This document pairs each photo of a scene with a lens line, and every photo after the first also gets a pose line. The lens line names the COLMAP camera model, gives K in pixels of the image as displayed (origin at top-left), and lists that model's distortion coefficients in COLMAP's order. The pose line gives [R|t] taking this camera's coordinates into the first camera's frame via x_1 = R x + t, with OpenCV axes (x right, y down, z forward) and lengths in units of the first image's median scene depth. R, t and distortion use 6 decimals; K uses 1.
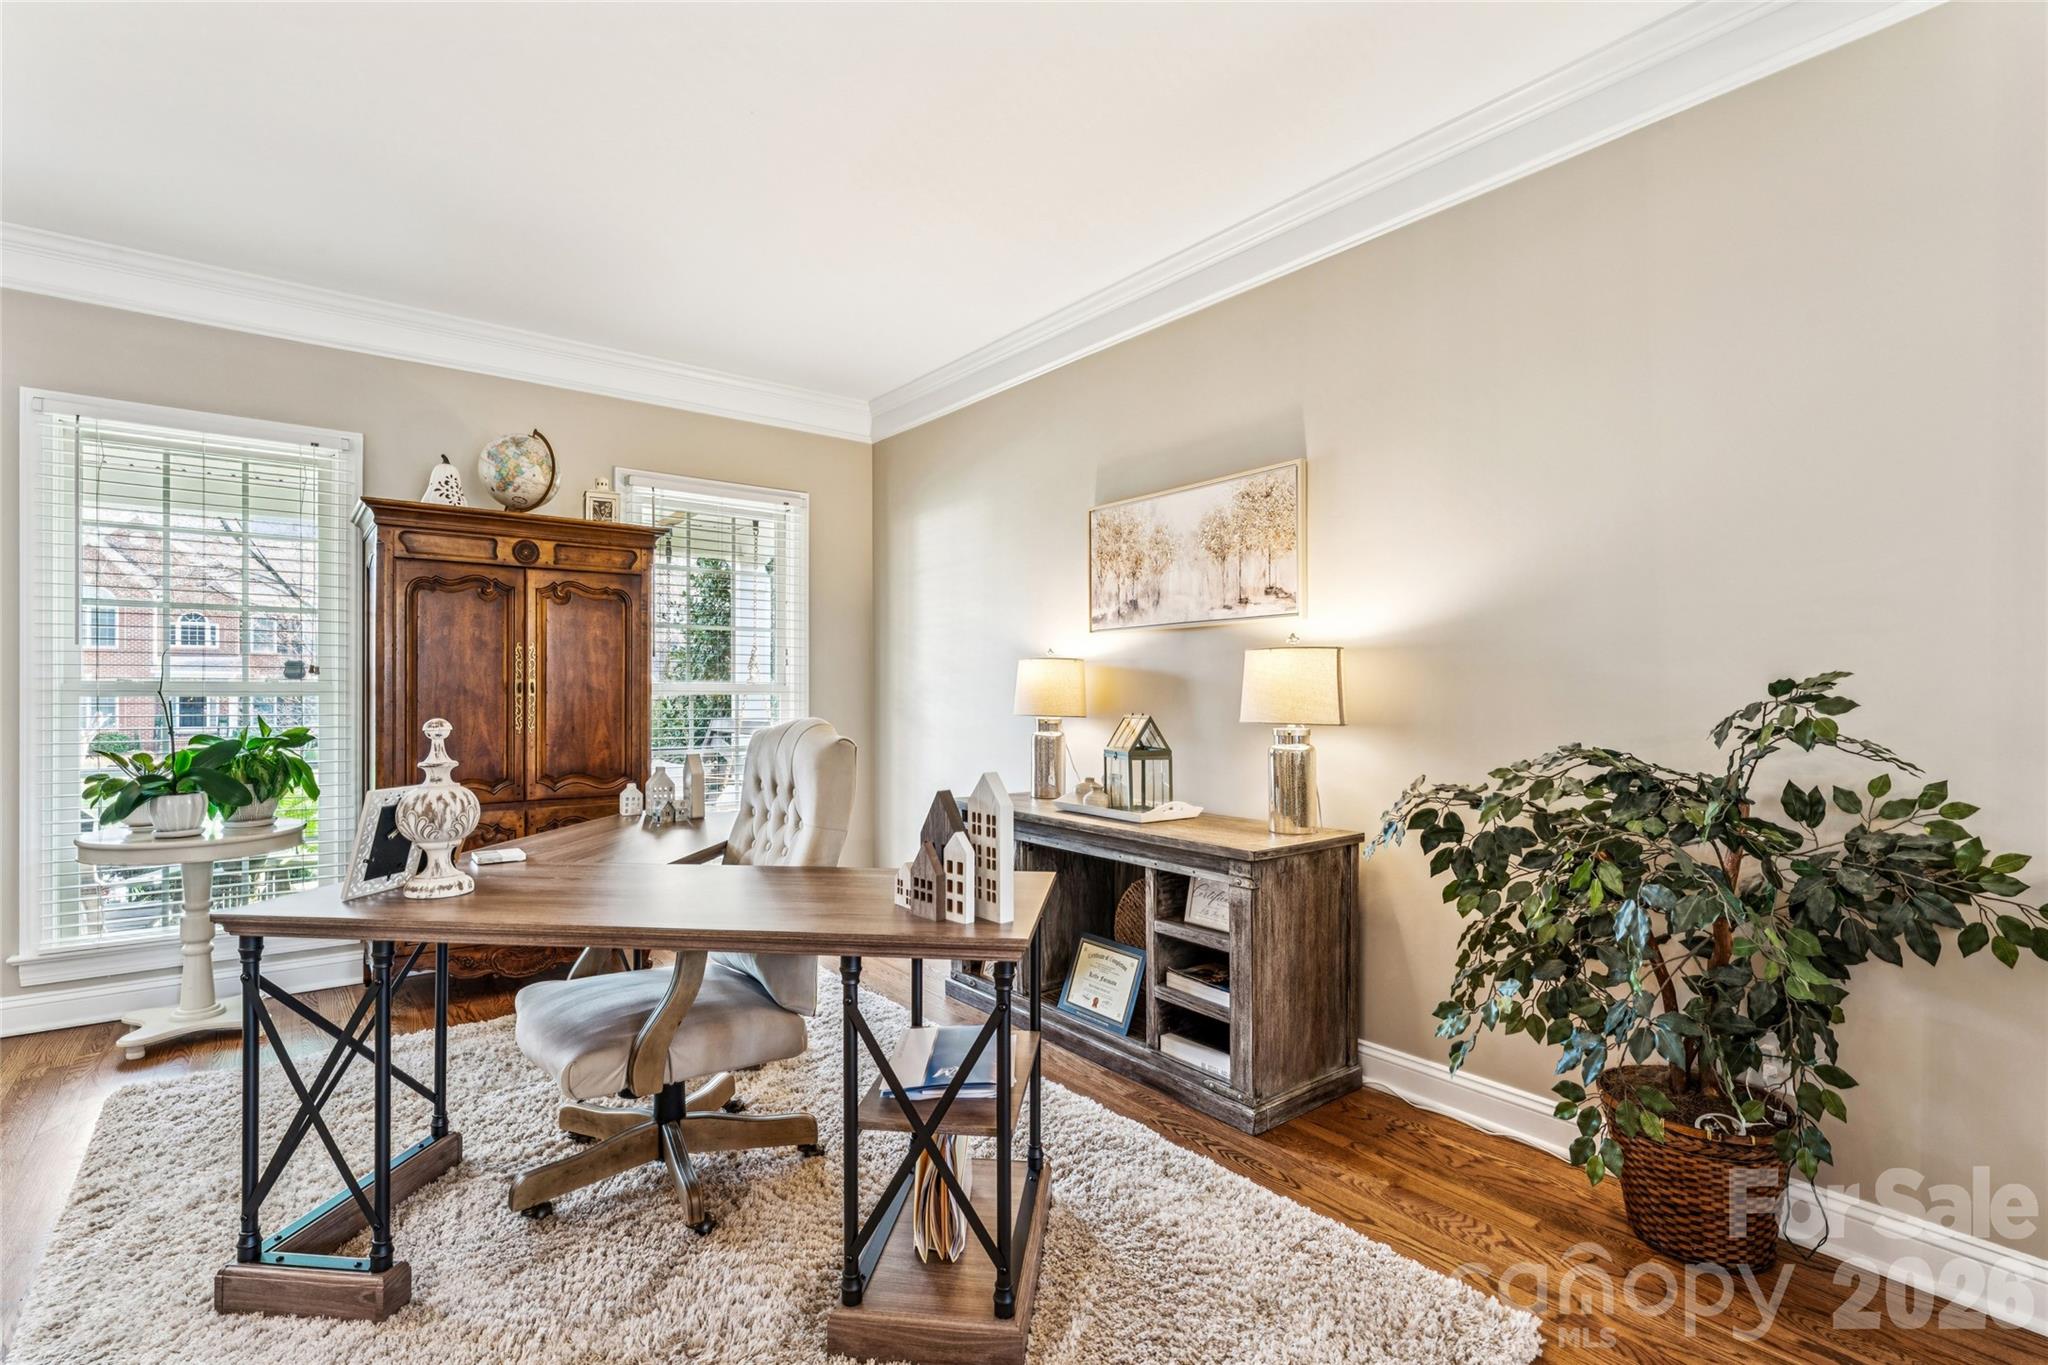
lens RADIAL K [[958.1, 0, 1016.3], [0, 958.1, 699.1], [0, 0, 1]] dist [0.000644, 0.000618]
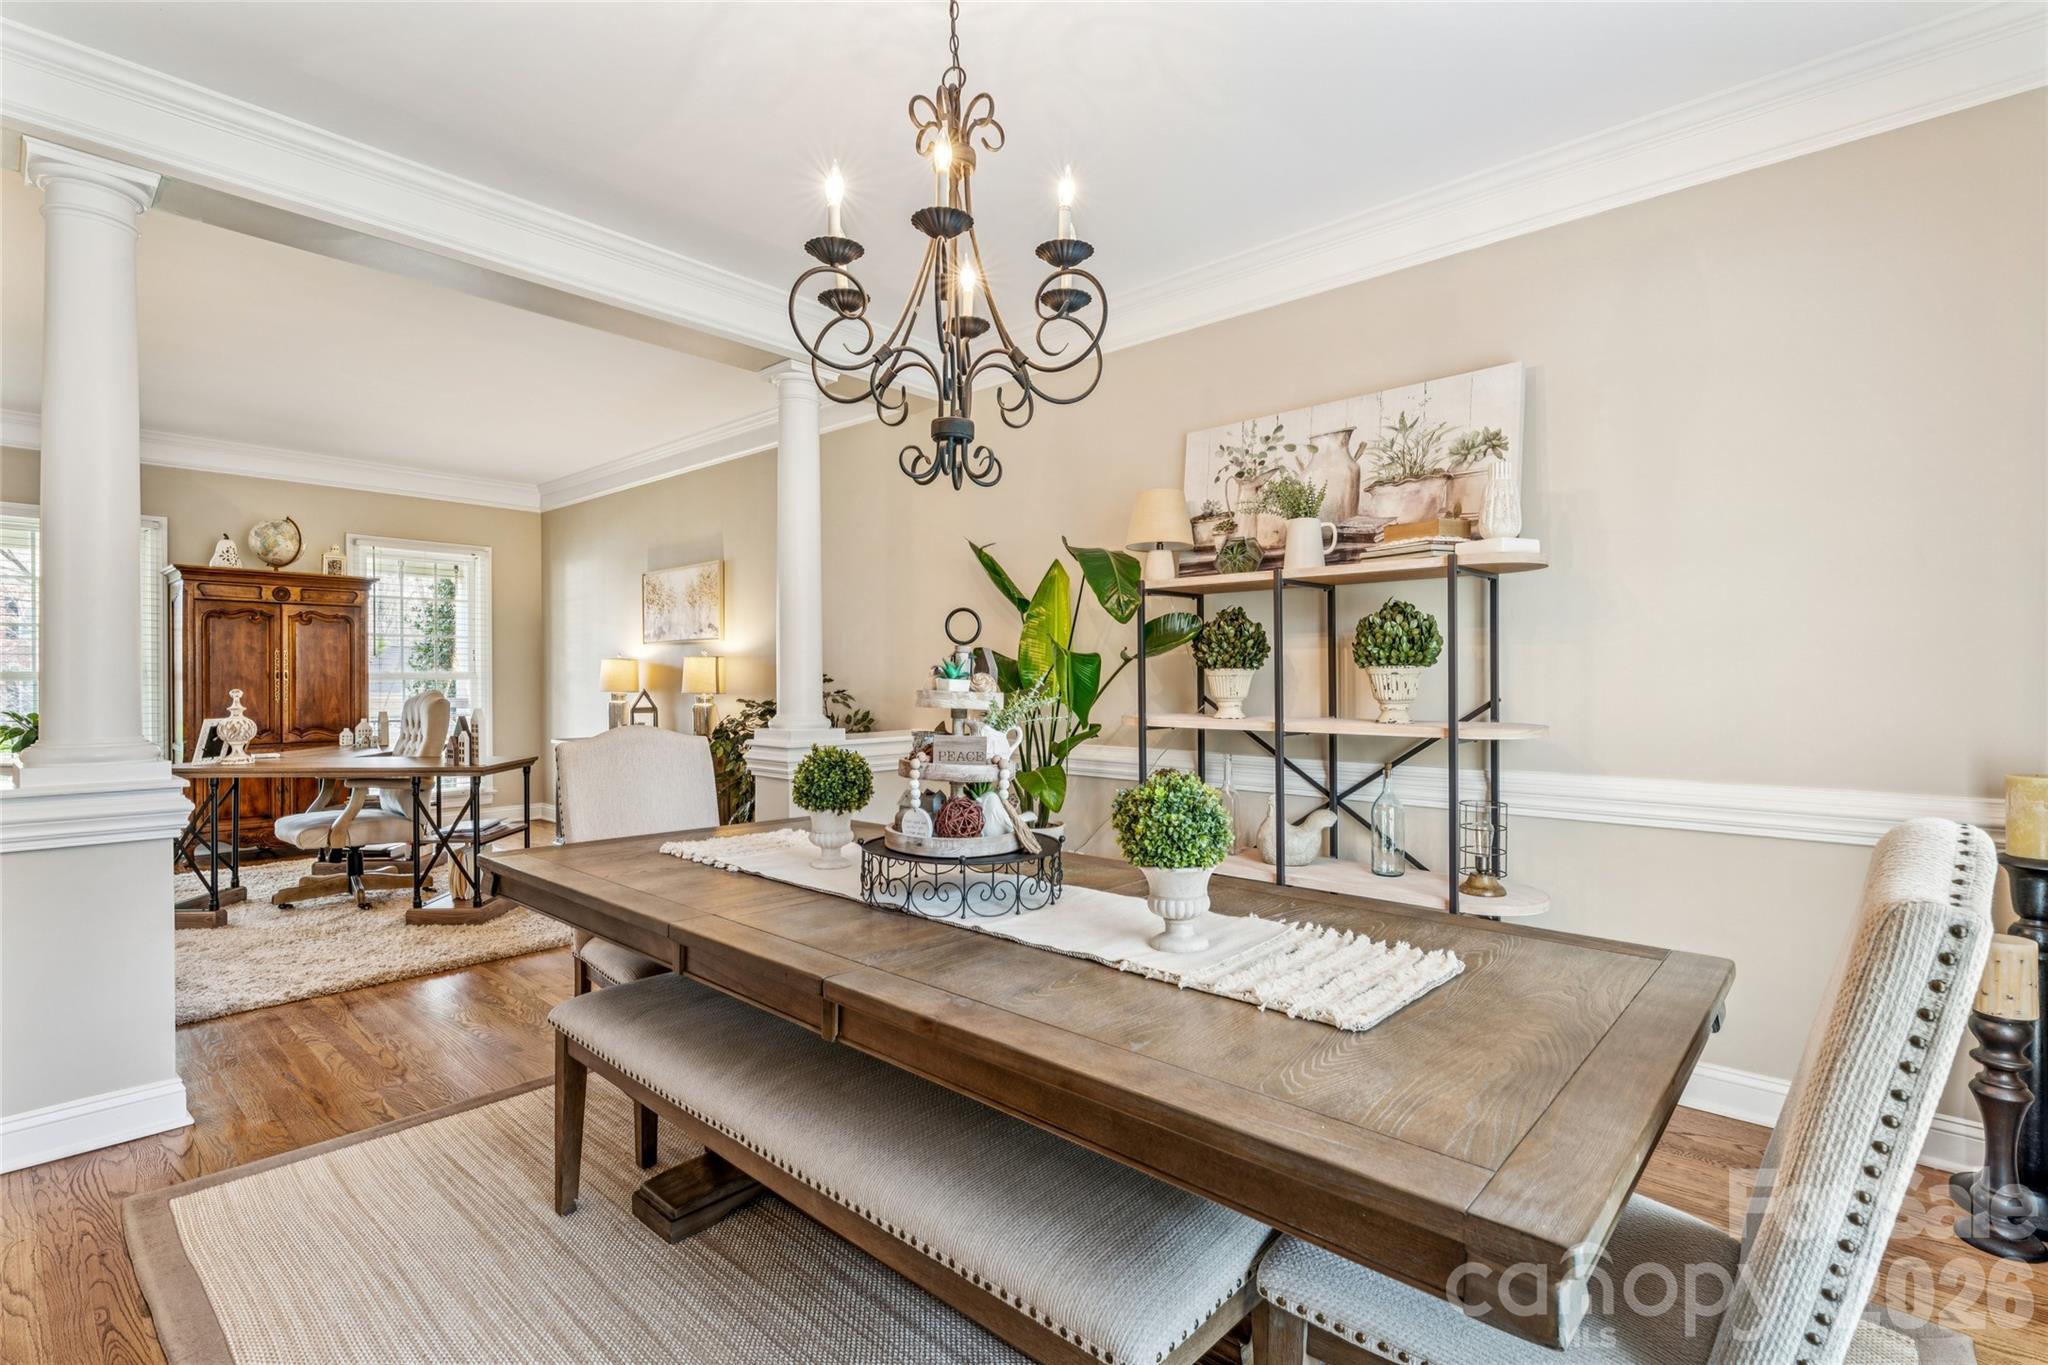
lens RADIAL K [[958.1, 0, 1021.9], [0, 958.1, 688.4], [0, 0, 1]] dist [0.000644, 0.000618]
pose [[0.984025, -0.002169, 0.178016, 0.464466], [0.001601, 0.999993, 0.003335, 0.007453], [-0.178022, -0.002997, 0.984022, -0.881820]]
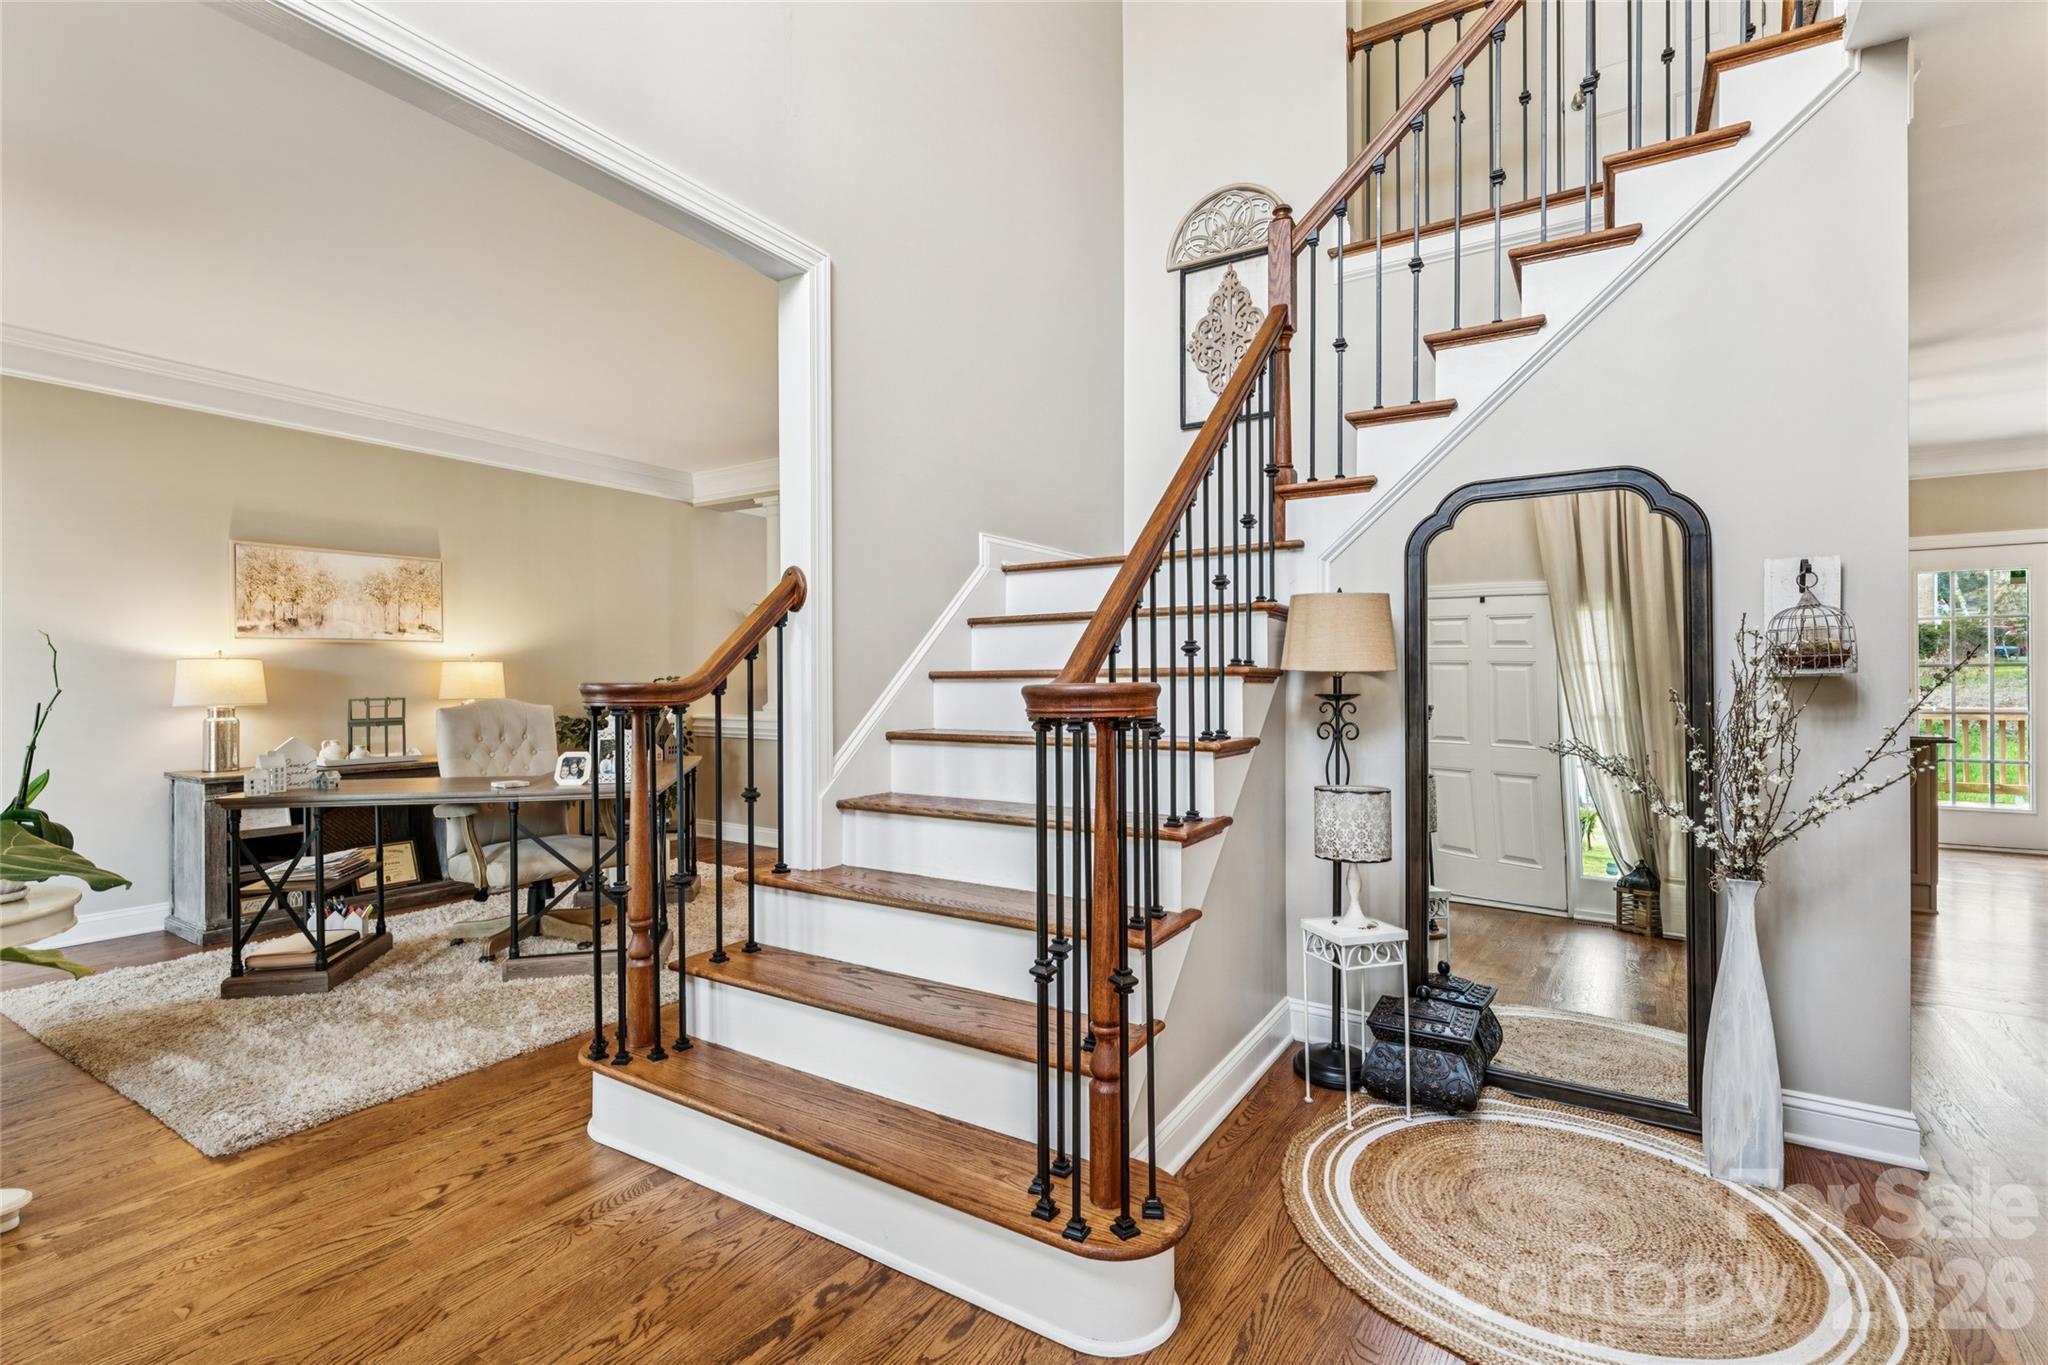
lens RADIAL K [[958.1, 0, 1034.8], [0, 958.1, 684.6], [0, 0, 1]] dist [0.000644, 0.000618]
pose [[-0.355362, -0.006759, 0.934704, -1.554878], [0.012415, 0.999852, 0.011950, -0.011040], [-0.934646, 0.015851, -0.355225, 0.486603]]
